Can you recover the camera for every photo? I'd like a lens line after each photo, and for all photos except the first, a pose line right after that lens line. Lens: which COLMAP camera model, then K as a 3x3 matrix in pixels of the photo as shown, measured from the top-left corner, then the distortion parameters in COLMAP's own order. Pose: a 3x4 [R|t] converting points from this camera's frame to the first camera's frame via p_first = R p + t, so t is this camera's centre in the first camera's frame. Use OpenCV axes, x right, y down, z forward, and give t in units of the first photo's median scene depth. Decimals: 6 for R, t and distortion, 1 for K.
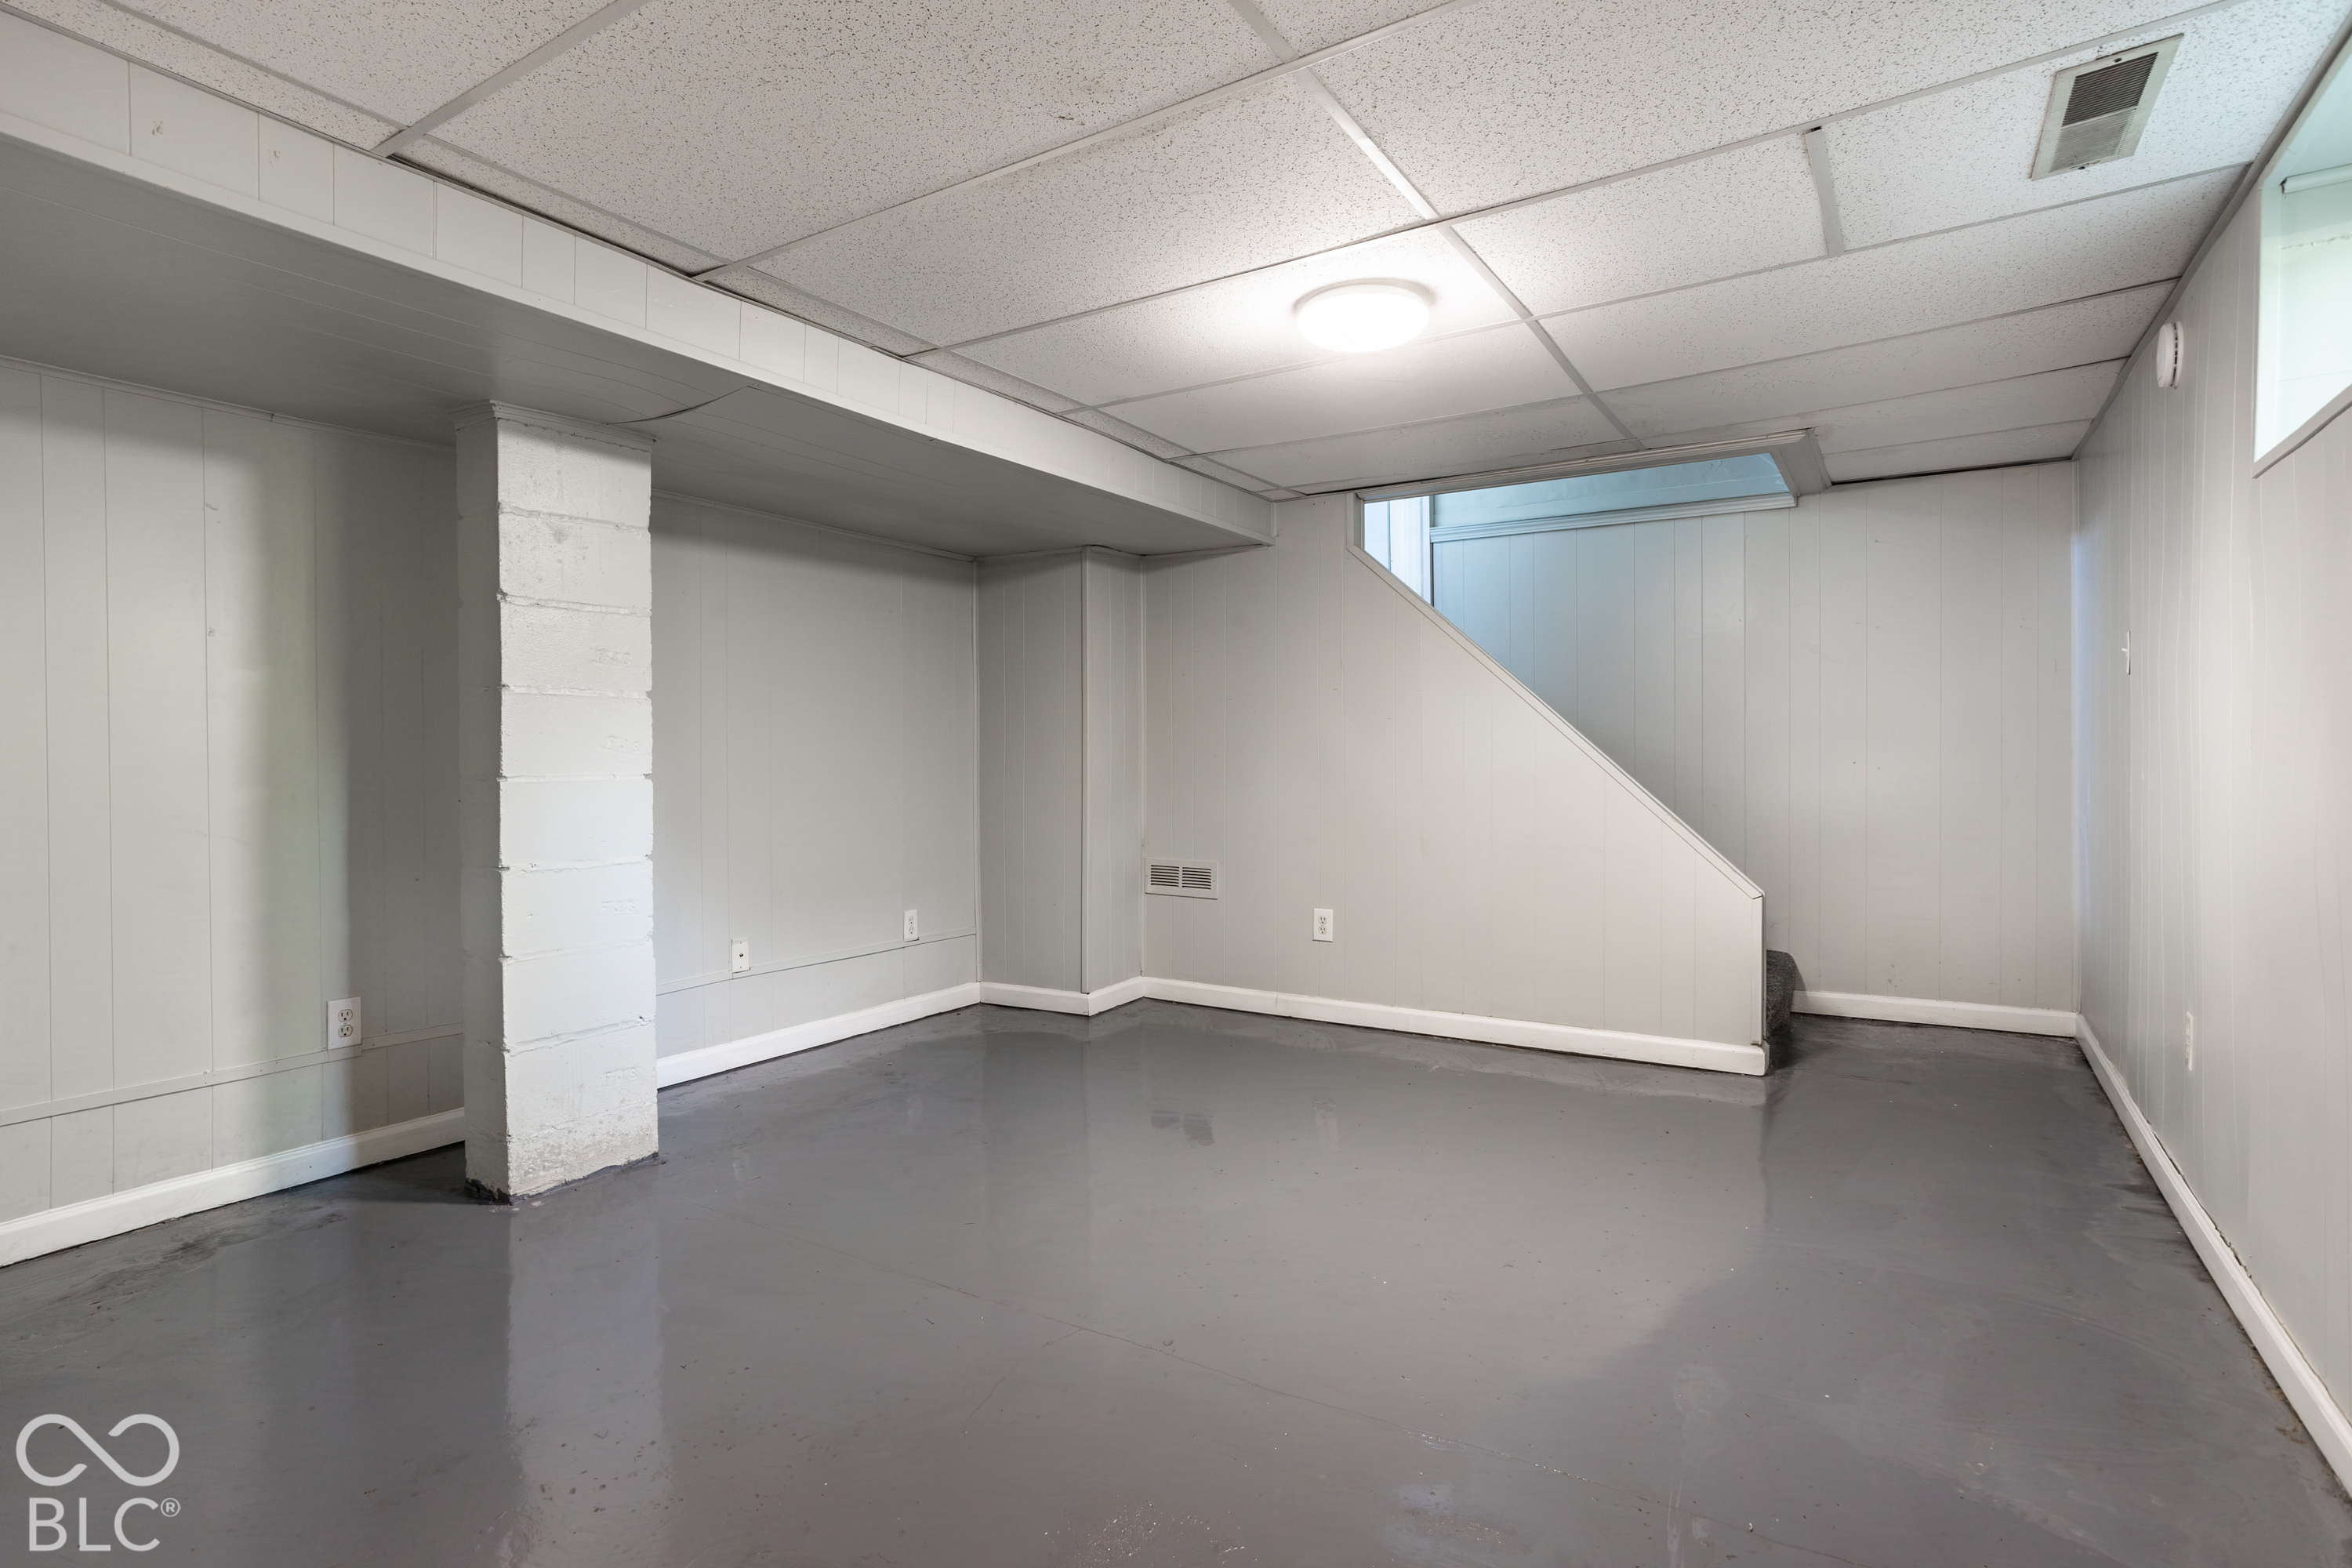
lens RADIAL K [[1149.0, 0, 1173.2], [0, 1149.0, 773.3], [0, 0, 1]] dist [-0.012833, 0.003425]
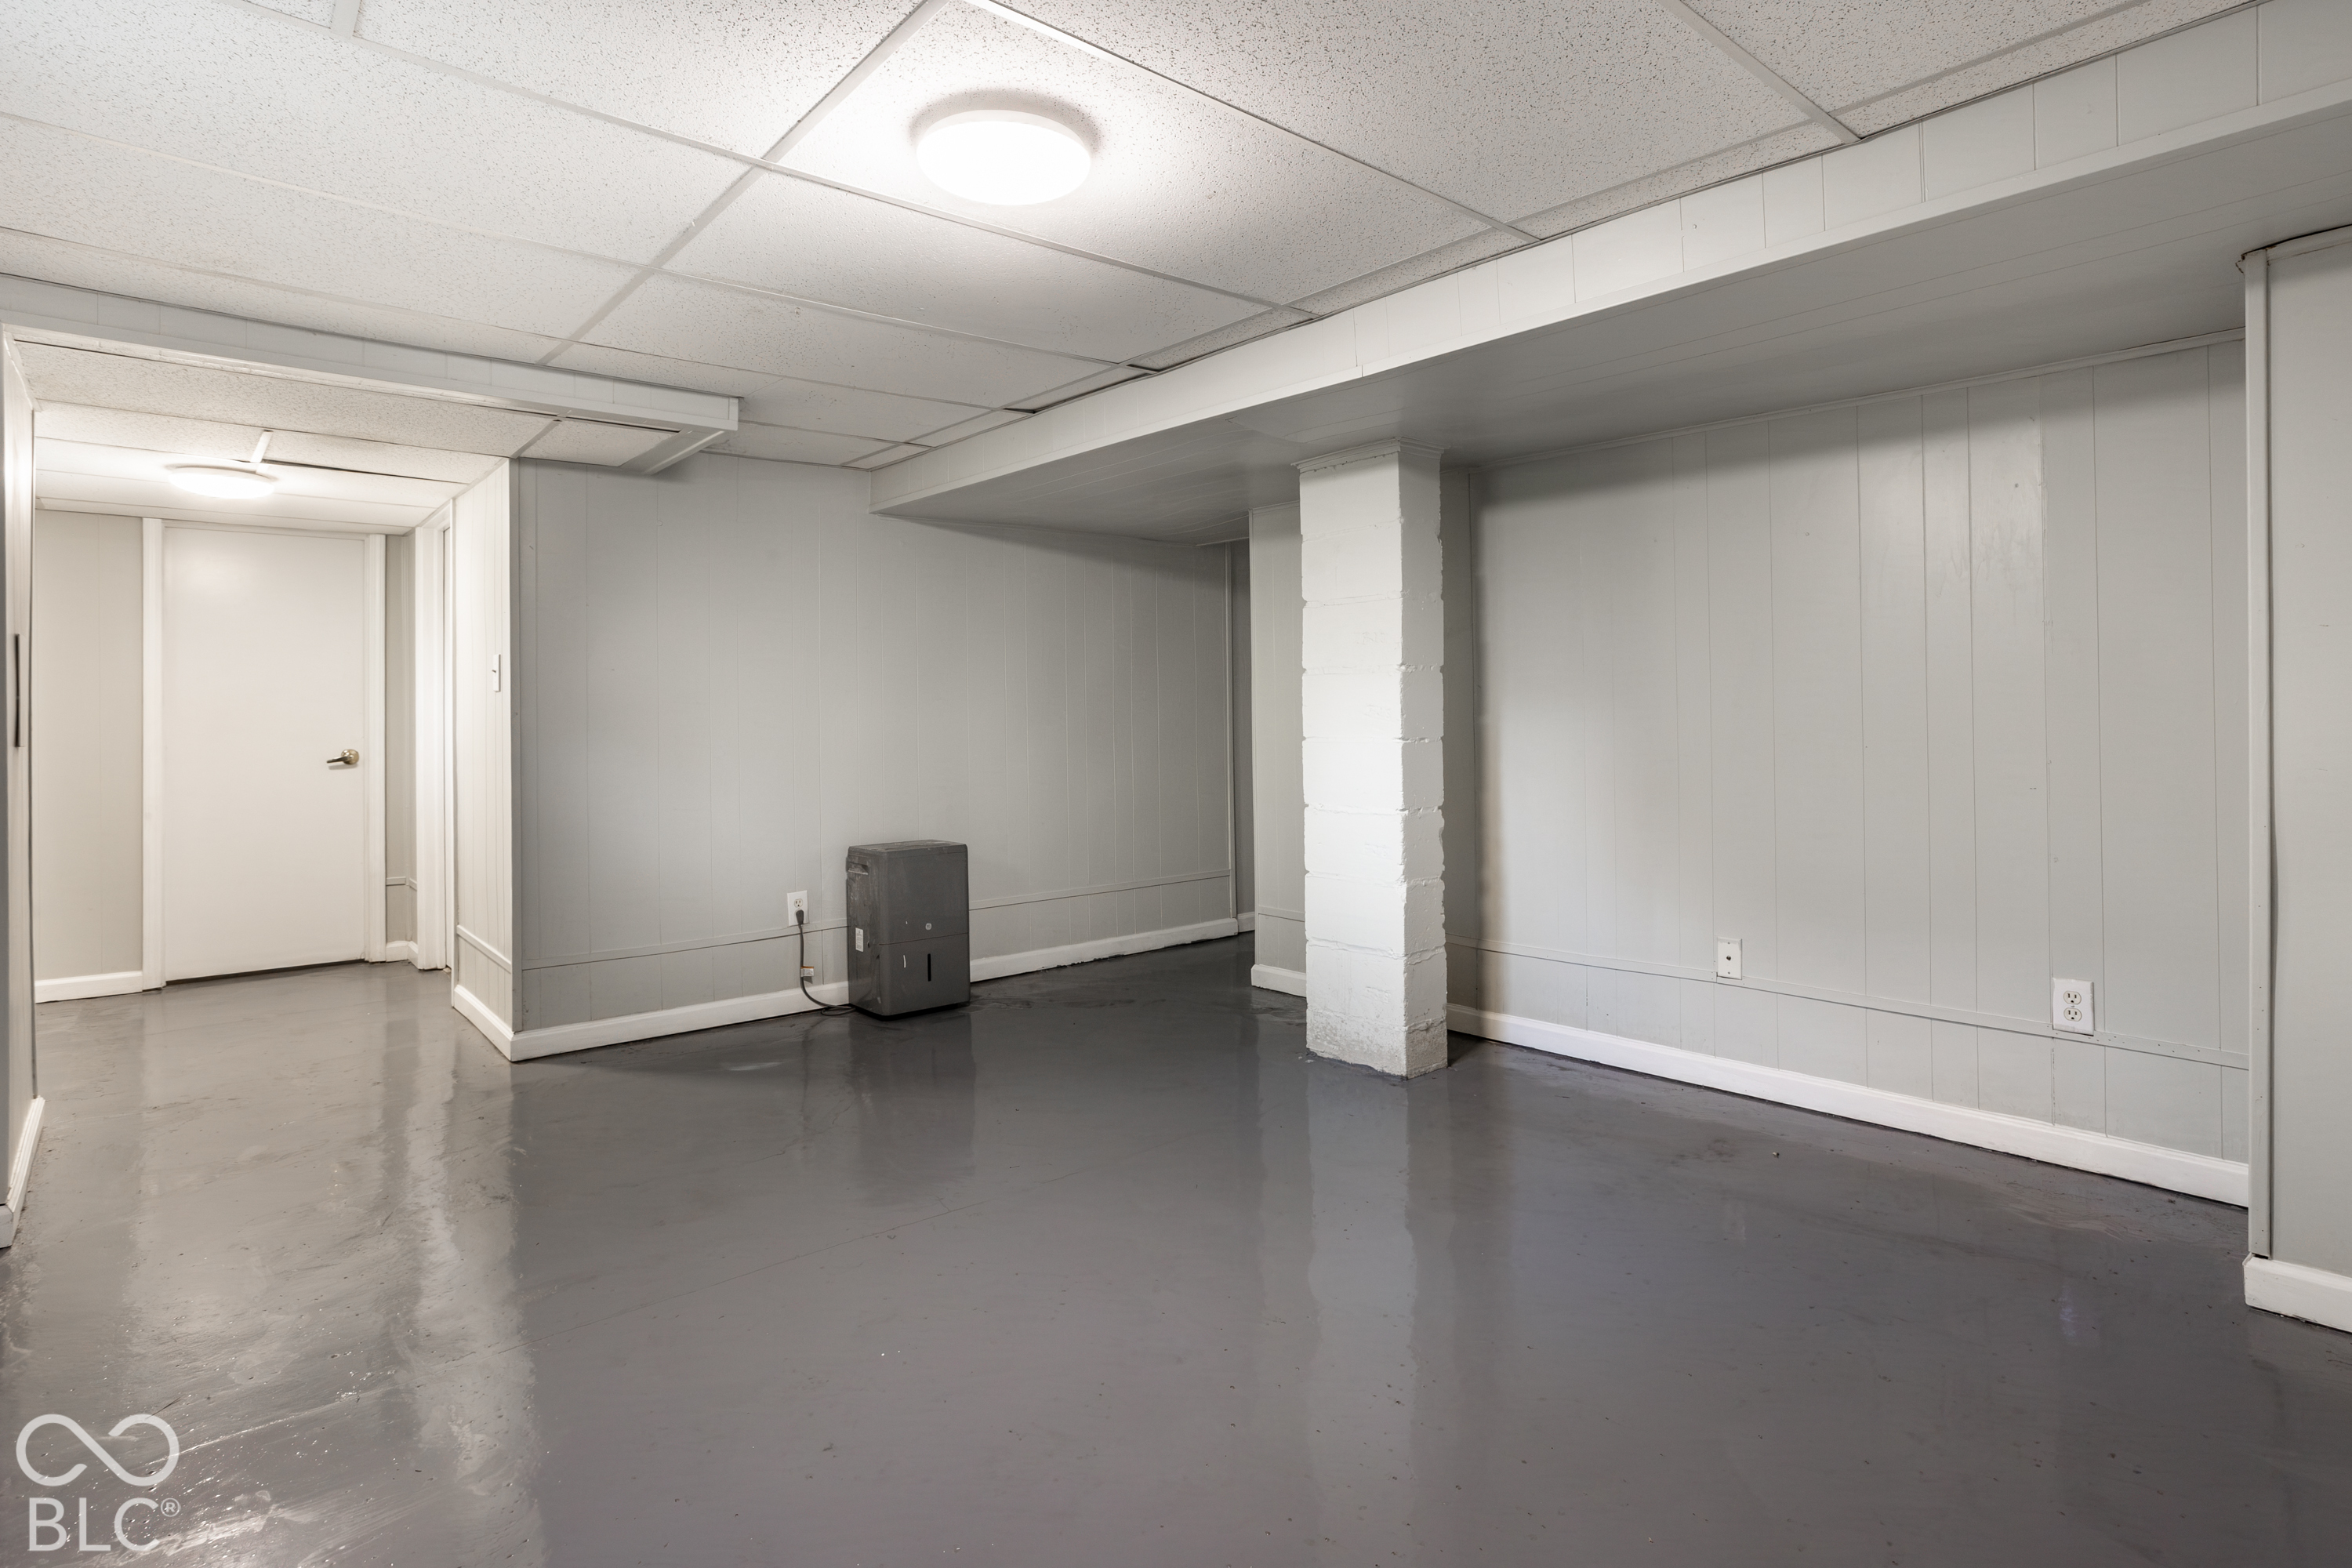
lens RADIAL K [[1149.0, 0, 1108.3], [0, 1149.0, 712.4], [0, 0, 1]] dist [-0.012833, 0.003425]
pose [[-0.250129, 0.002865, -0.968208, 0.707760], [-0.007003, 0.999964, 0.004768, -0.027597], [0.968187, 0.007973, -0.250100, 1.002370]]
